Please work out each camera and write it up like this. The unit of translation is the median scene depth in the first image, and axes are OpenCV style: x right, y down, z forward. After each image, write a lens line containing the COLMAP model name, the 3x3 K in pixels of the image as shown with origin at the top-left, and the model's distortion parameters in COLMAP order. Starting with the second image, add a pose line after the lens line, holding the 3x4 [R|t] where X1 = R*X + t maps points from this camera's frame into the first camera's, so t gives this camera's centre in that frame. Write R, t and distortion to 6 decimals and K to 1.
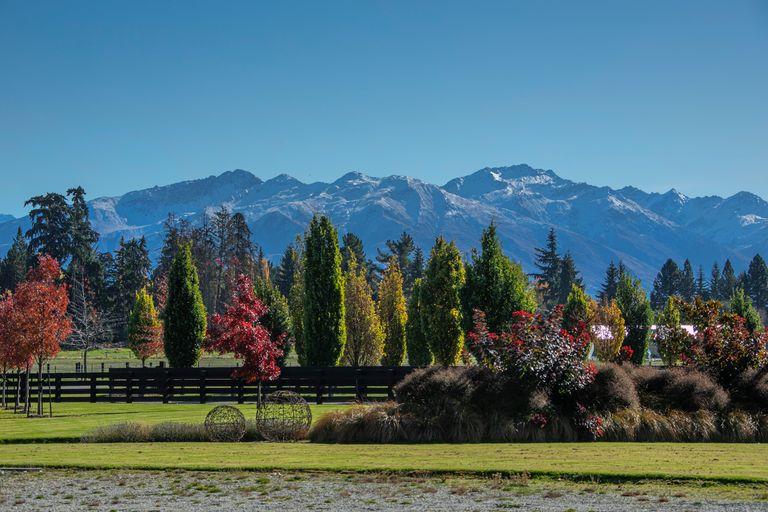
lens RADIAL K [[2522.6, 0, 384.0], [0, 2522.6, 256.0], [0, 0, 1]] dist [0.961150, 0.319805]
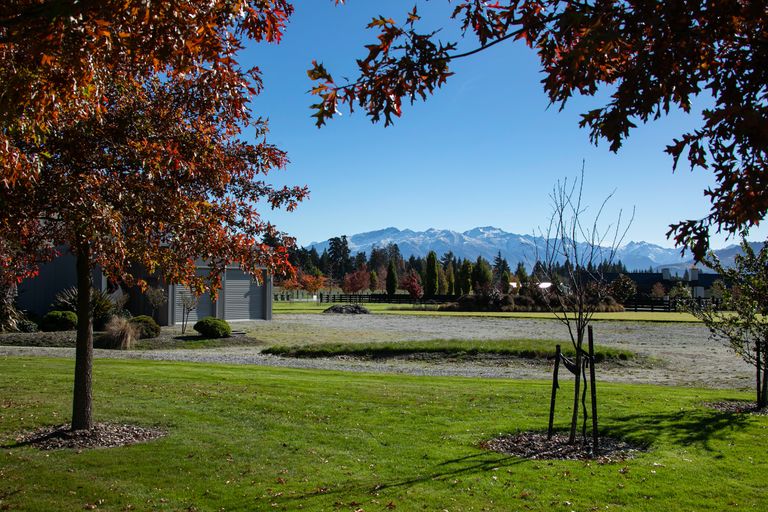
lens RADIAL K [[892.2, 0, 384.0], [0, 892.2, 256.0], [0, 0, 1]] dist [0.003731, 0.000483]
pose [[0.997904, 0.012035, -0.063585, -0.009140], [-0.012036, 0.999927, 0.000372, -0.007613], [0.063585, 0.000394, 0.997976, -0.194042]]
